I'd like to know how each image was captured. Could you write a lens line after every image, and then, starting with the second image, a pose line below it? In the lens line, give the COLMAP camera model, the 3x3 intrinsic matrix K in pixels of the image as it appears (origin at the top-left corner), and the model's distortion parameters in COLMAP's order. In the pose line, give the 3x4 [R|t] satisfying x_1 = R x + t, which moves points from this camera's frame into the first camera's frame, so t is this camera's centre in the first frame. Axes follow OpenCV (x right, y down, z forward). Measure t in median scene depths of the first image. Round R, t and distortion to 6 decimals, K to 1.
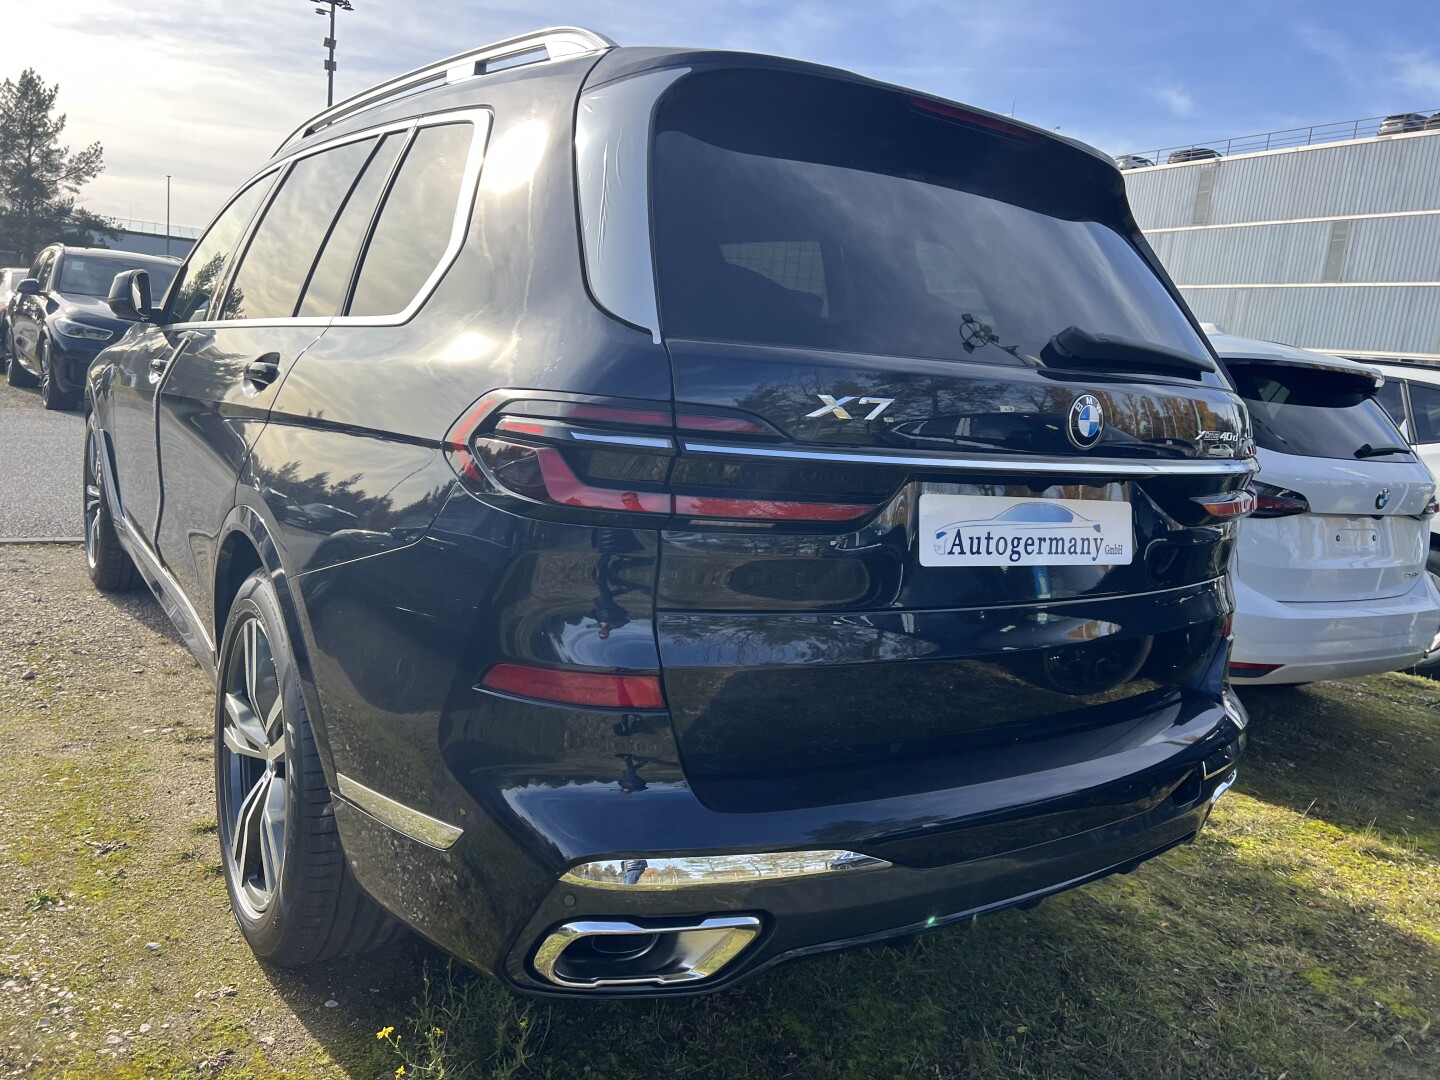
lens RADIAL K [[1096.5, 0, 732.5], [0, 1096.5, 534.3], [0, 0, 1]] dist [0.060754, -0.079907]
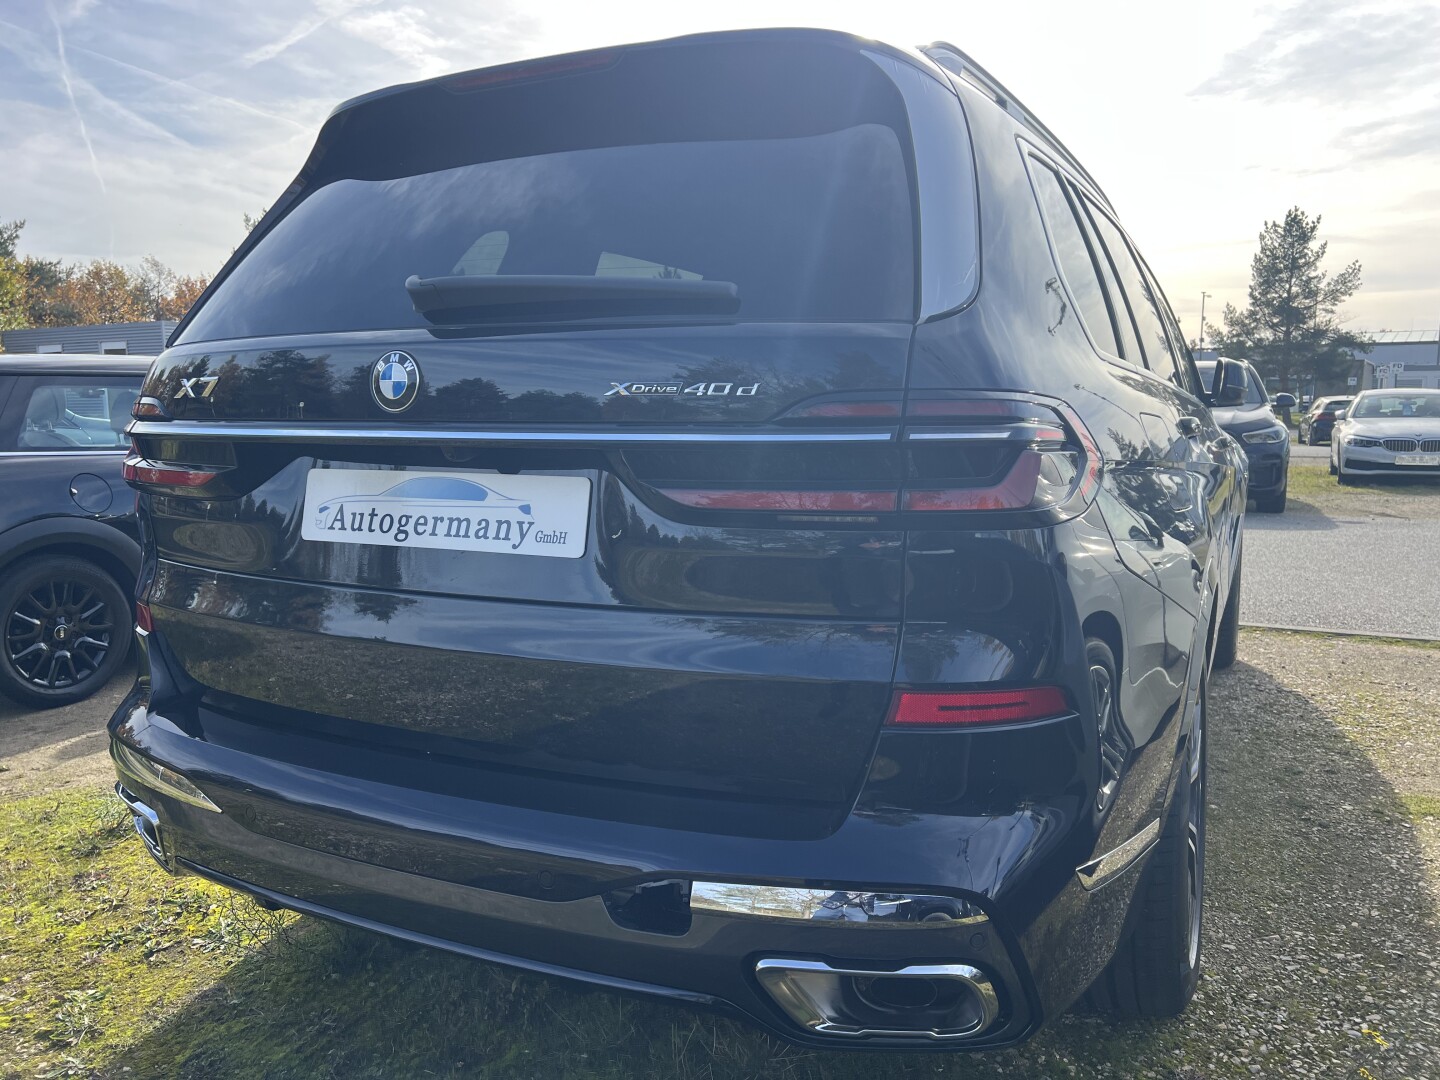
lens RADIAL K [[1094.4, 0, 721.5], [0, 1094.4, 523.6], [0, 0, 1]] dist [0.061783, -0.075712]
pose [[0.463094, -0.005280, -0.886293, 0.841933], [-0.097242, 0.993643, -0.056729, 0.023933], [0.880959, 0.112456, 0.459637, 0.581725]]
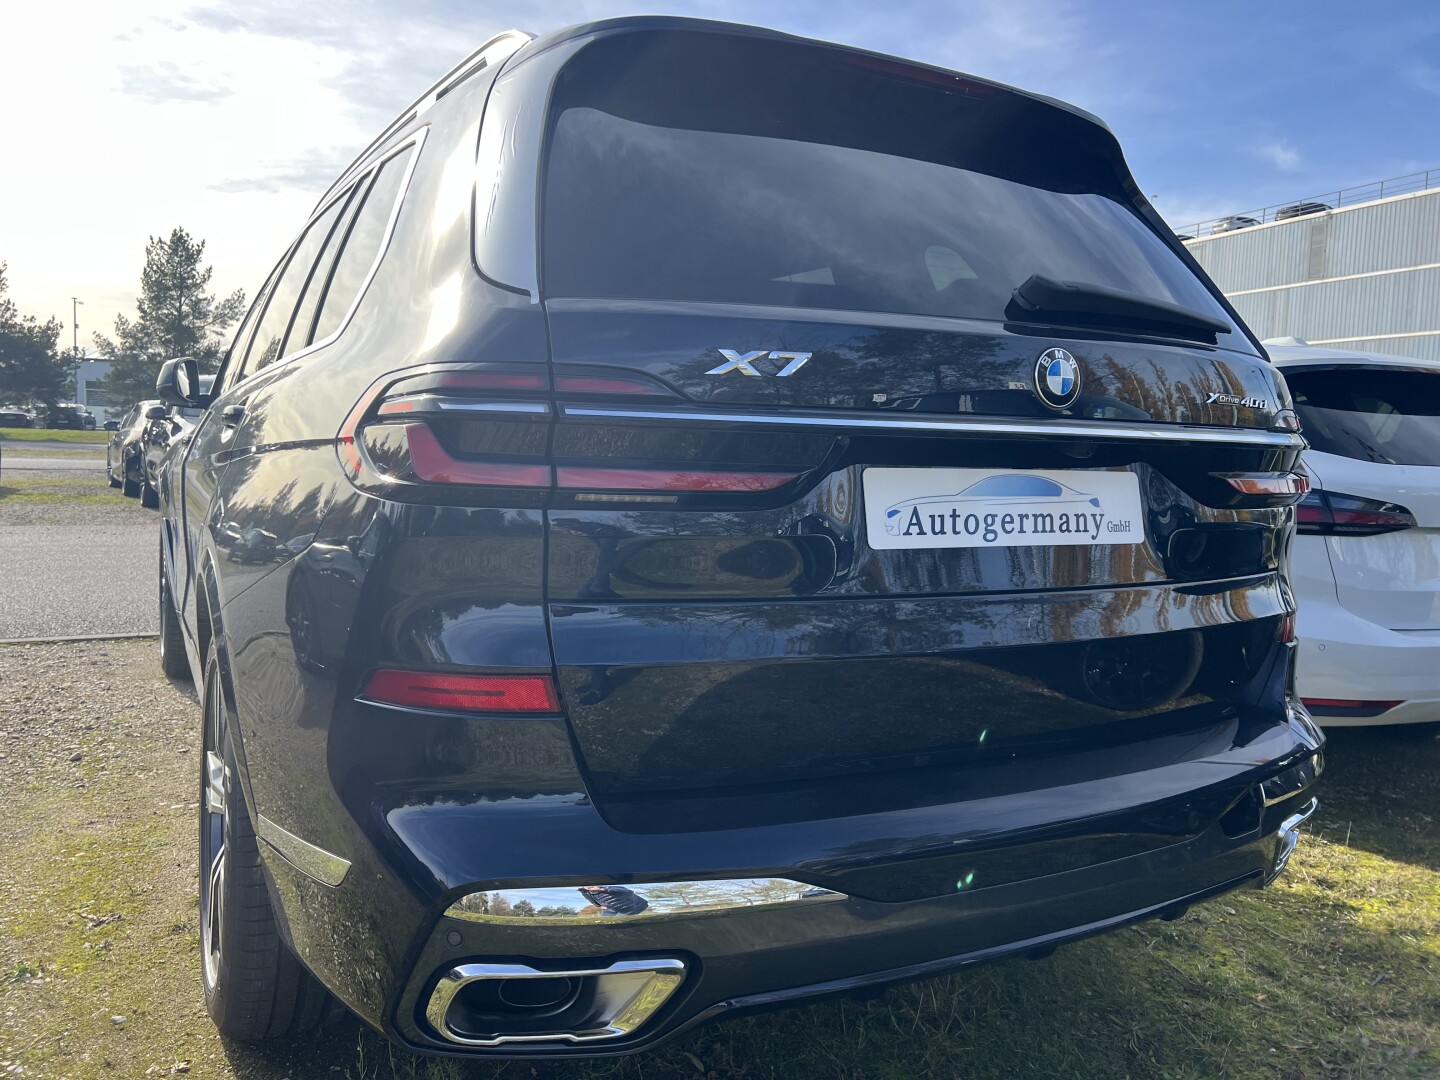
lens RADIAL K [[1094.4, 0, 721.5], [0, 1094.4, 523.6], [0, 0, 1]] dist [0.061783, -0.075712]
pose [[0.991759, -0.056240, -0.115111, 0.104420], [0.044794, 0.994007, -0.099715, 0.060988], [0.120029, 0.093737, 0.988335, 0.080679]]
